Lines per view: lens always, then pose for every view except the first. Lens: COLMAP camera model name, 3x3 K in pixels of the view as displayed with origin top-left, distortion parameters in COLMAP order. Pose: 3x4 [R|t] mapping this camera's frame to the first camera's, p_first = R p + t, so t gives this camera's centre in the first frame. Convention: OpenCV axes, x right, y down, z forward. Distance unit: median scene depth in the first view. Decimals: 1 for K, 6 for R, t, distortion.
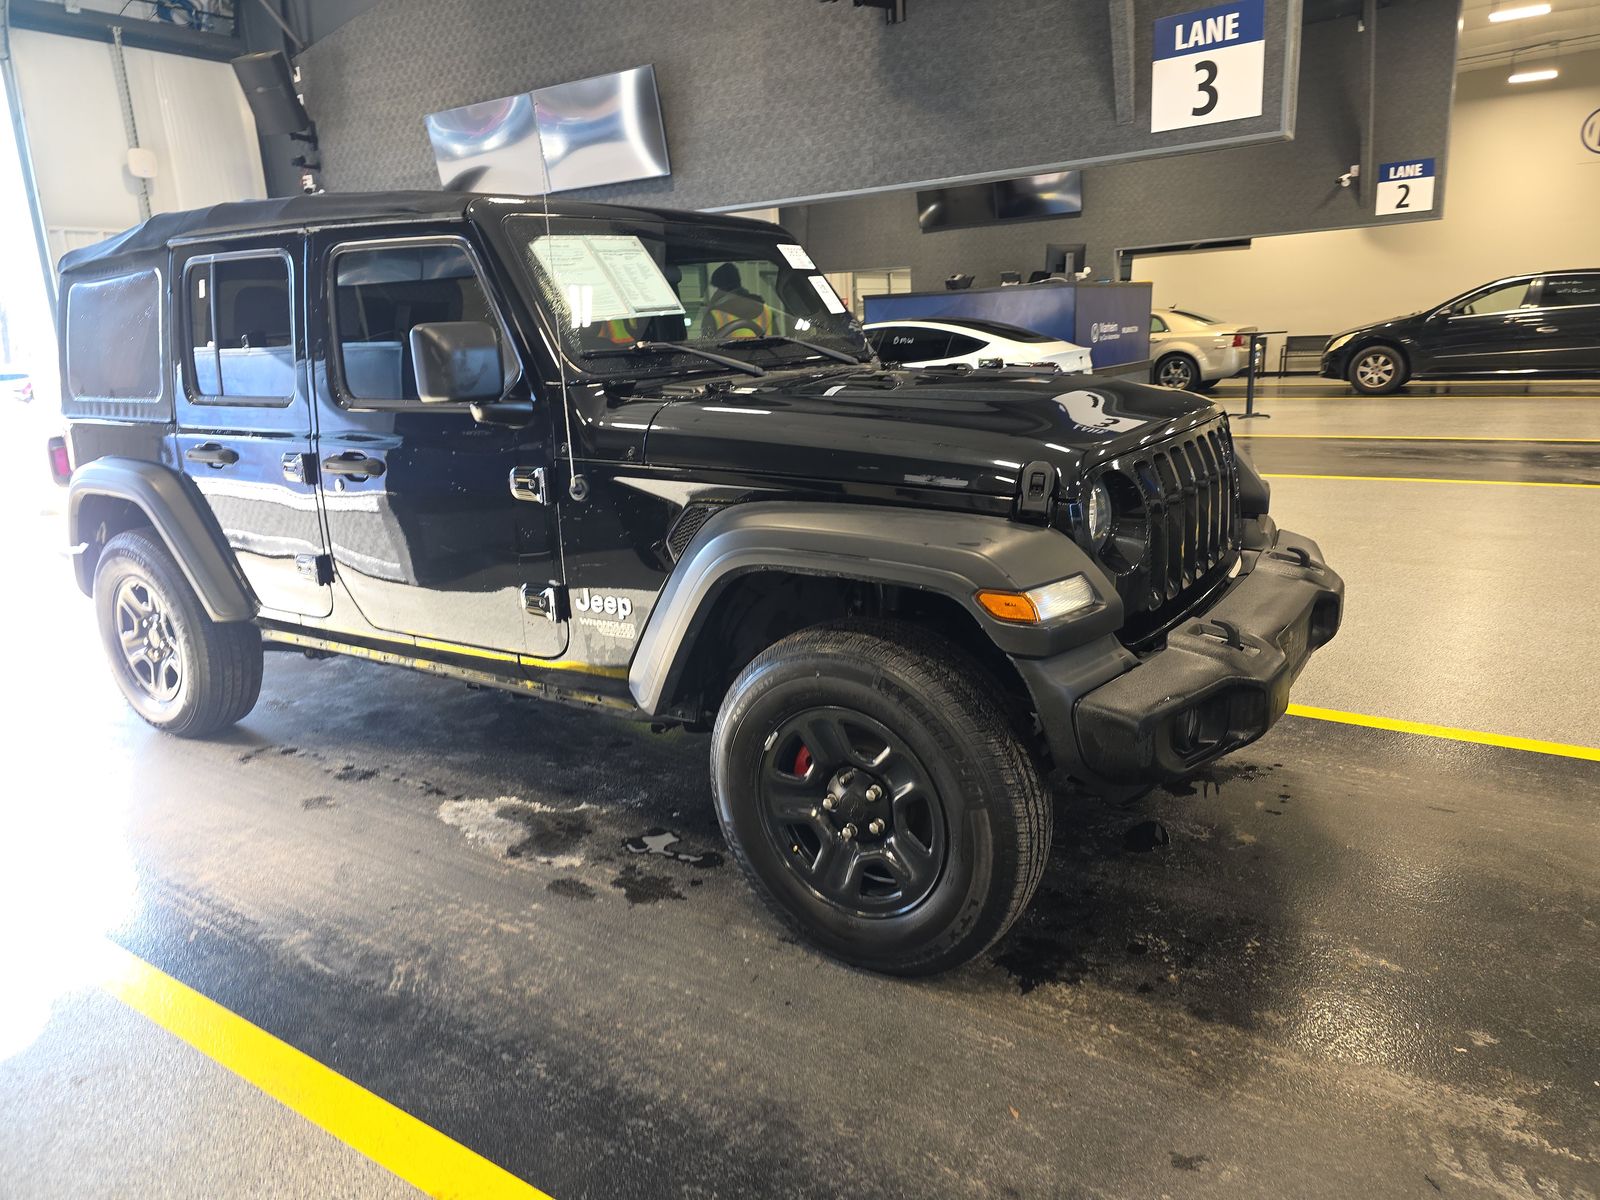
lens RADIAL K [[1071.0, 0, 830.8], [0, 1071.0, 591.3], [0, 0, 1]] dist [0.025517, -0.022438]
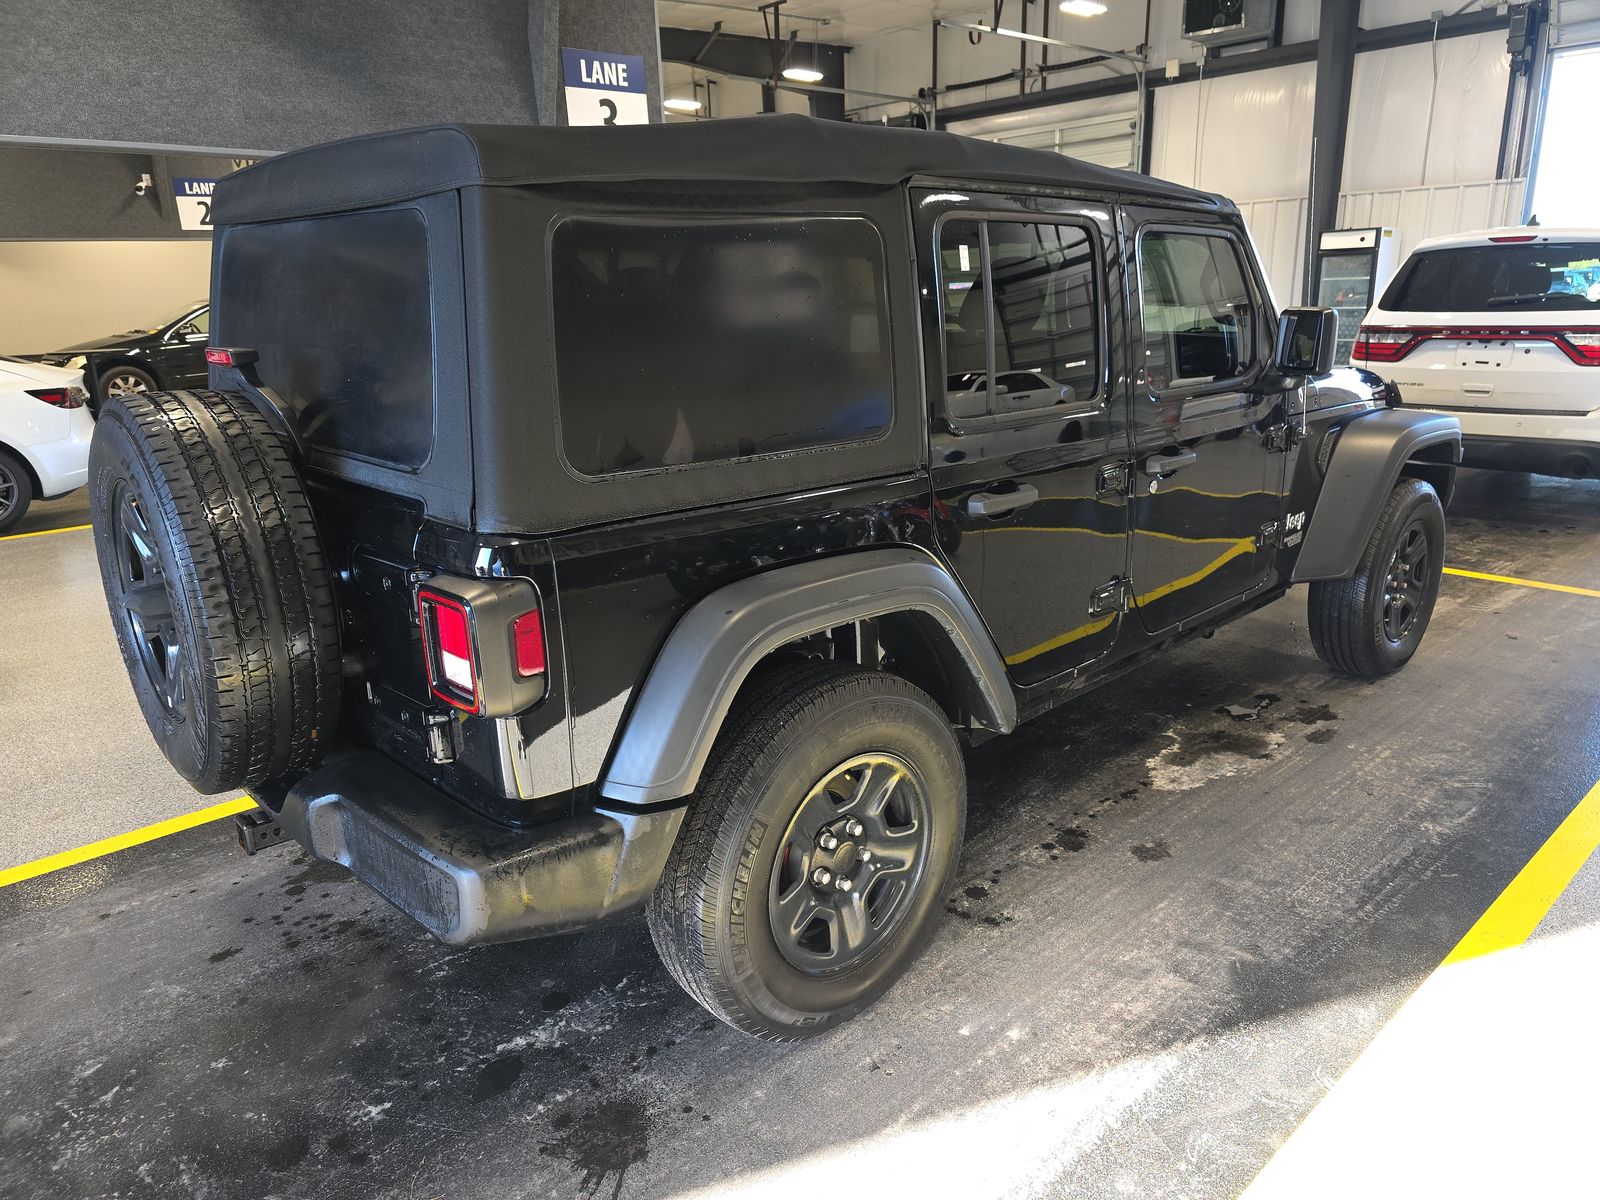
lens RADIAL K [[1071.0, 0, 808.3], [0, 1071.0, 595.1], [0, 0, 1]] dist [0.025517, -0.022438]
pose [[0.241940, -0.225341, 0.943762, -0.619742], [0.244605, 0.955409, 0.165415, -0.101834], [-0.938953, 0.190828, 0.286271, 0.454412]]
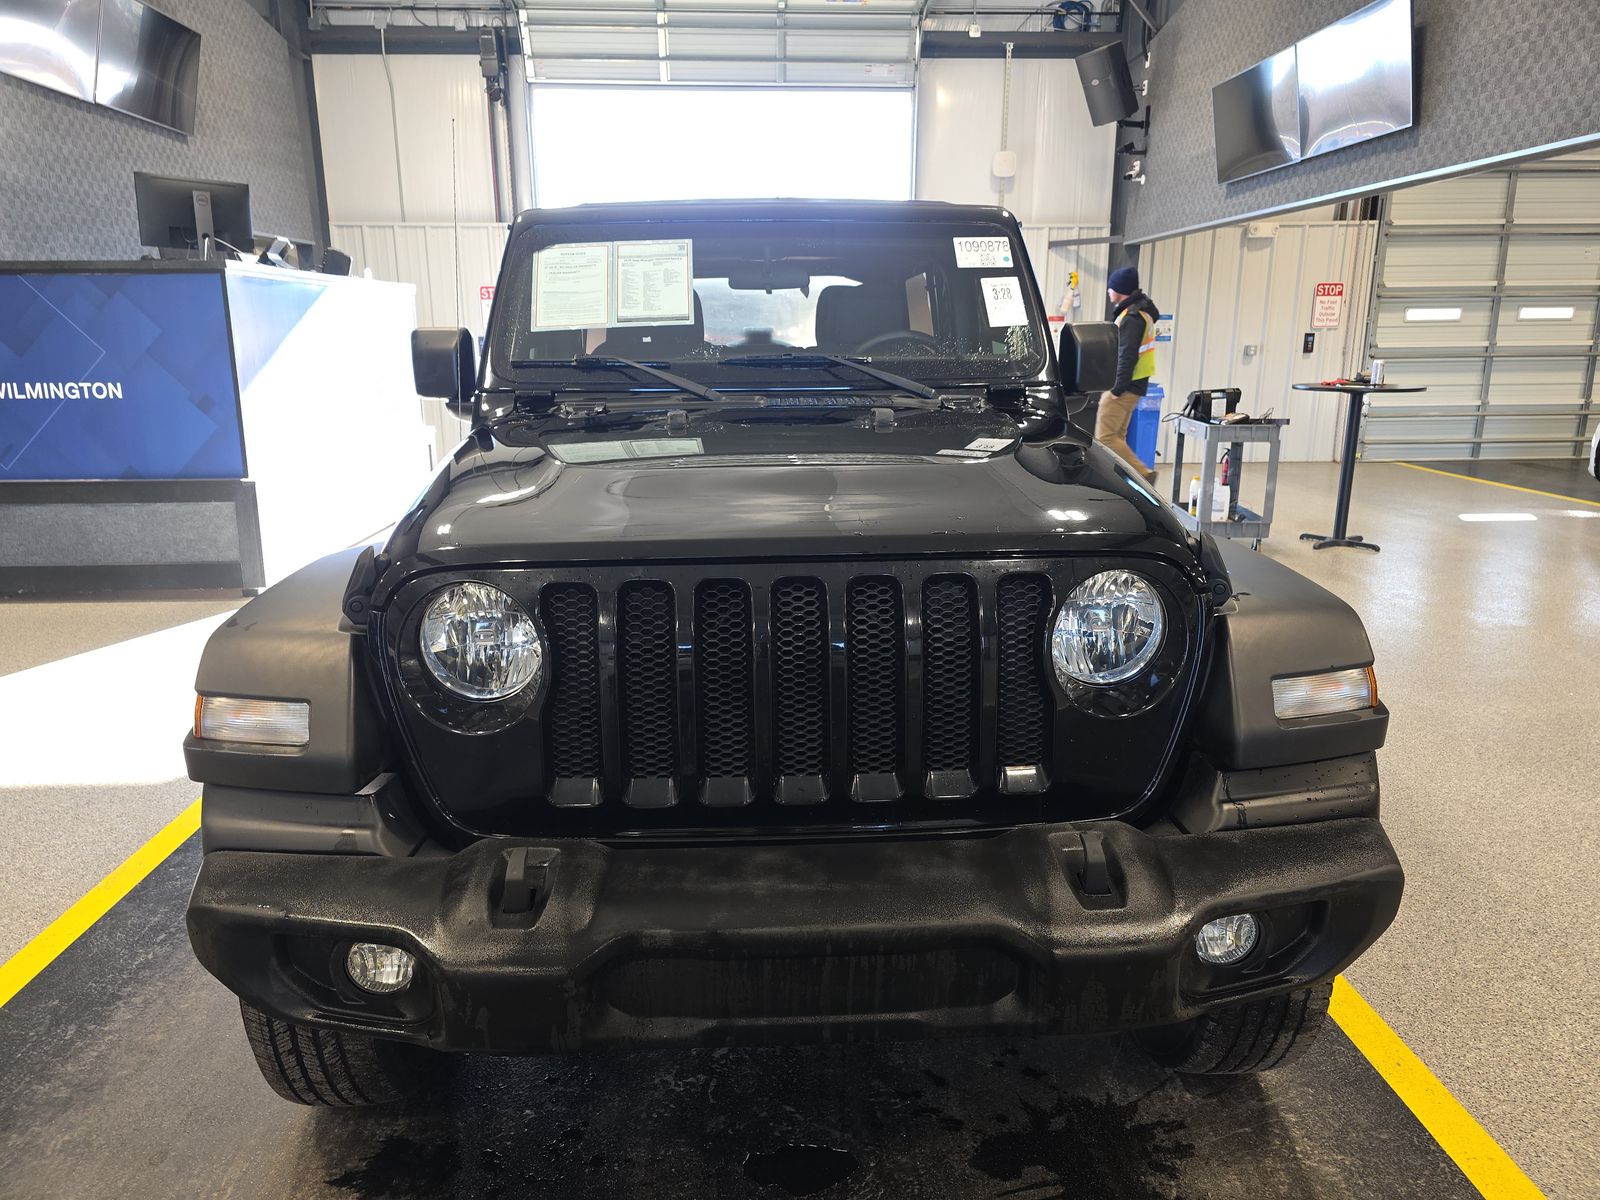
lens RADIAL K [[1071.0, 0, 792.3], [0, 1071.0, 585.0], [0, 0, 1]] dist [0.025517, -0.022438]
pose [[0.583035, 0.226753, -0.780162, 0.288281], [-0.213697, 0.969251, 0.122010, -0.075089], [0.783839, 0.095582, 0.613564, 0.229153]]
